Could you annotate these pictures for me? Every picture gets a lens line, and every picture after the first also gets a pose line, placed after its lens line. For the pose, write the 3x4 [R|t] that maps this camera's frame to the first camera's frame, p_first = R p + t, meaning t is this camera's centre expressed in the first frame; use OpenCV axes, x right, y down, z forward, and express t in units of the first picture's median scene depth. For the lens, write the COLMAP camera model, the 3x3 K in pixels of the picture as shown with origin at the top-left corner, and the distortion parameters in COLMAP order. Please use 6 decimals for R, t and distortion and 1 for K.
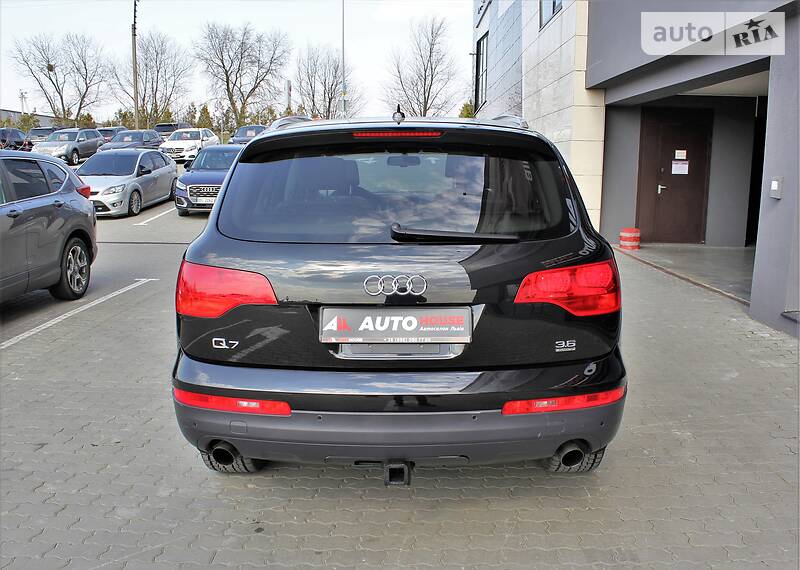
lens RADIAL K [[730.2, 0, 398.5], [0, 730.2, 288.9], [0, 0, 1]] dist [-0.178026, 0.189135]
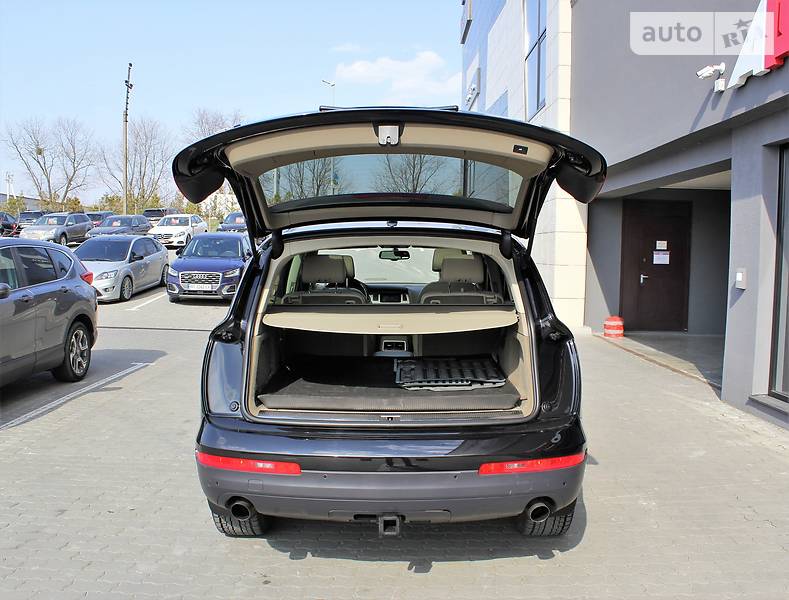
lens RADIAL K [[749.4, 0, 394.5], [0, 749.4, 300.0], [0, 0, 1]] dist [-0.167792, 0.163950]
pose [[0.999917, 0.006218, 0.011280, -0.005171], [-0.005006, 0.994513, -0.104490, 0.008125], [-0.011868, 0.104425, 0.994462, -0.116836]]
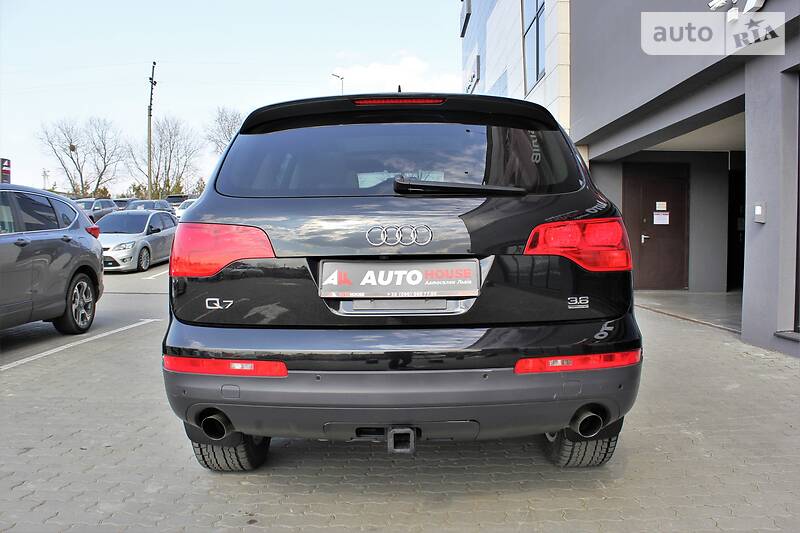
lens RADIAL K [[687.2, 0, 401.6], [0, 687.2, 264.7], [0, 0, 1]] dist [-0.173081, 0.171129]
pose [[0.999918, -0.005758, 0.011450, -0.005505], [0.007254, 0.990787, -0.135238, 0.074709], [-0.010566, 0.135310, 0.990747, 0.056249]]
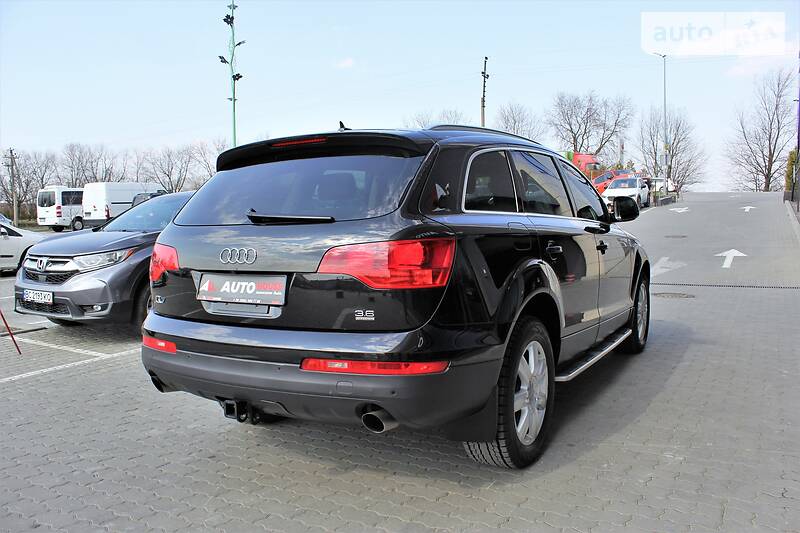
lens RADIAL K [[665.3, 0, 398.3], [0, 665.3, 270.5], [0, 0, 1]] dist [-0.172042, 0.147719]
pose [[0.869492, 0.024859, -0.493321, 0.387446], [-0.071611, 0.994525, -0.076100, 0.042051], [0.488728, 0.101496, 0.866512, 0.073134]]
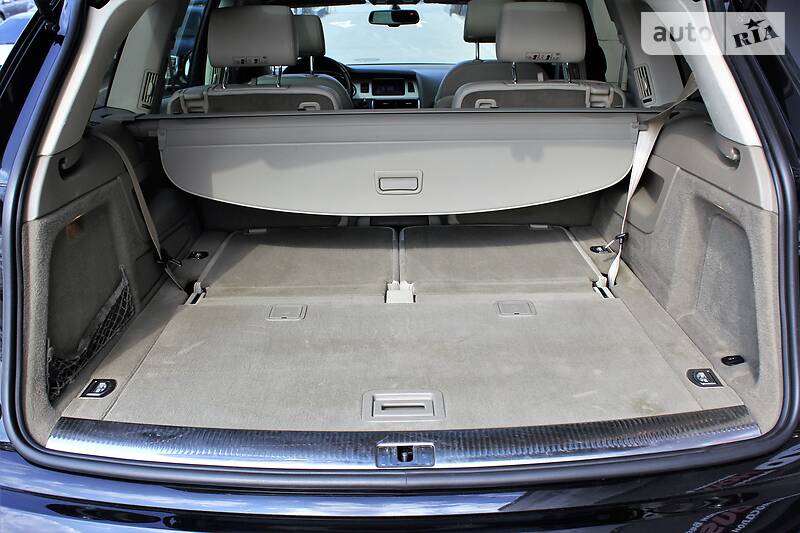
lens RADIAL K [[769.2, 0, 400.0], [0, 769.2, 266.5], [0, 0, 1]] dist [-0.082228, 0.018071]
pose [[0.999619, -0.014427, 0.023515, -0.006960], [0.011215, 0.991266, 0.131403, -0.044143], [-0.025205, -0.131089, 0.991050, 0.290559]]
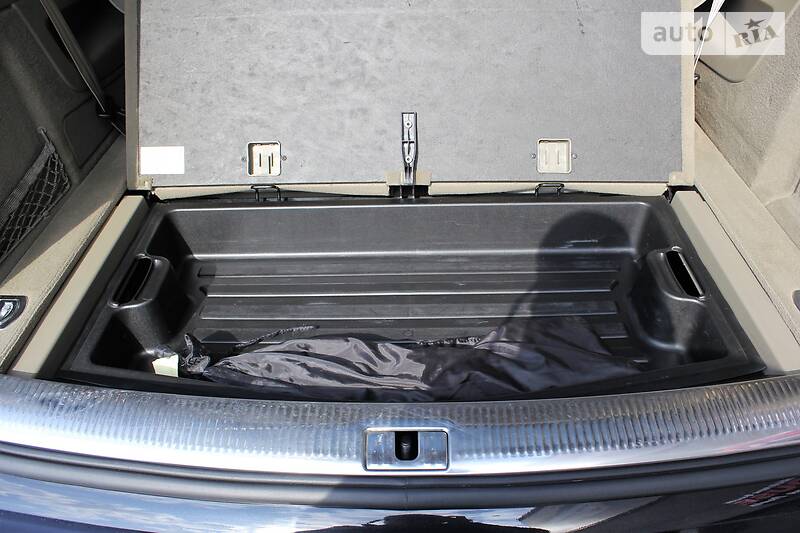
lens RADIAL K [[687.2, 0, 401.6], [0, 687.2, 264.7], [0, 0, 1]] dist [-0.173081, 0.171129]
pose [[0.999937, -0.011164, -0.000815, -0.001504], [0.010512, 0.911535, 0.411087, -0.049374], [-0.003847, -0.411070, 0.911596, 0.393865]]
